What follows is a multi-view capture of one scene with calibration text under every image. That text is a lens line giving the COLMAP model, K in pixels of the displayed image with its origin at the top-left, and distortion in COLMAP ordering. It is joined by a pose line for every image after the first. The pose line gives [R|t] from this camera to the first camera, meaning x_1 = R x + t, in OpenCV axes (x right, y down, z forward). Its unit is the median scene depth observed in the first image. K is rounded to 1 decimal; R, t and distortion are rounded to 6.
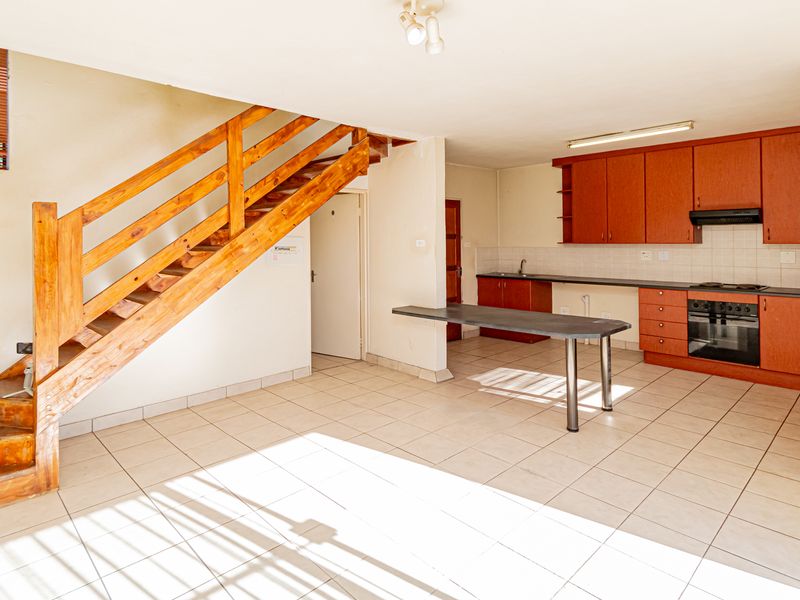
lens RADIAL K [[466.2, 0, 400.0], [0, 466.2, 300.0], [0, 0, 1]] dist [-0.001720, -0.002568]
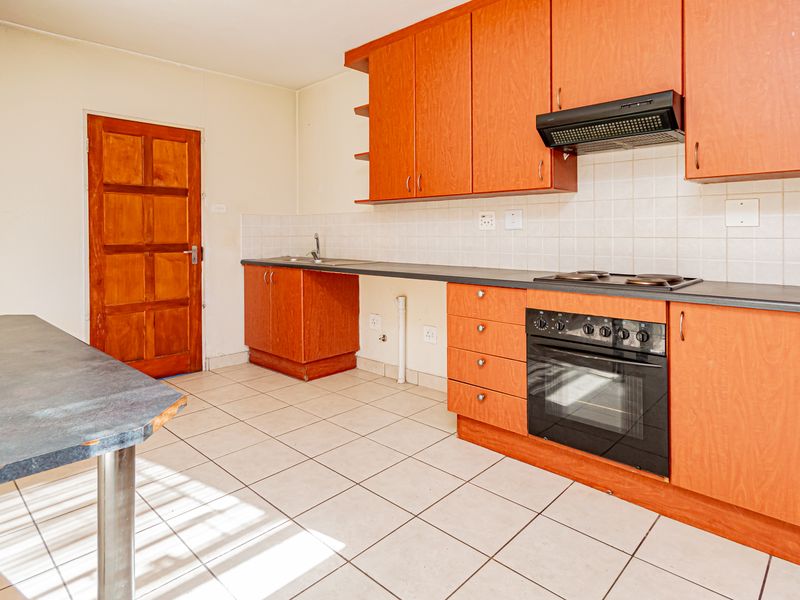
lens RADIAL K [[473.8, 0, 400.0], [0, 473.8, 300.0], [0, 0, 1]] dist [0.000807, -0.000933]
pose [[0.998816, -0.005355, 0.048350, 0.458695], [0.004502, 0.999833, 0.017719, -0.017961], [-0.048437, -0.017481, 0.998673, 0.531864]]
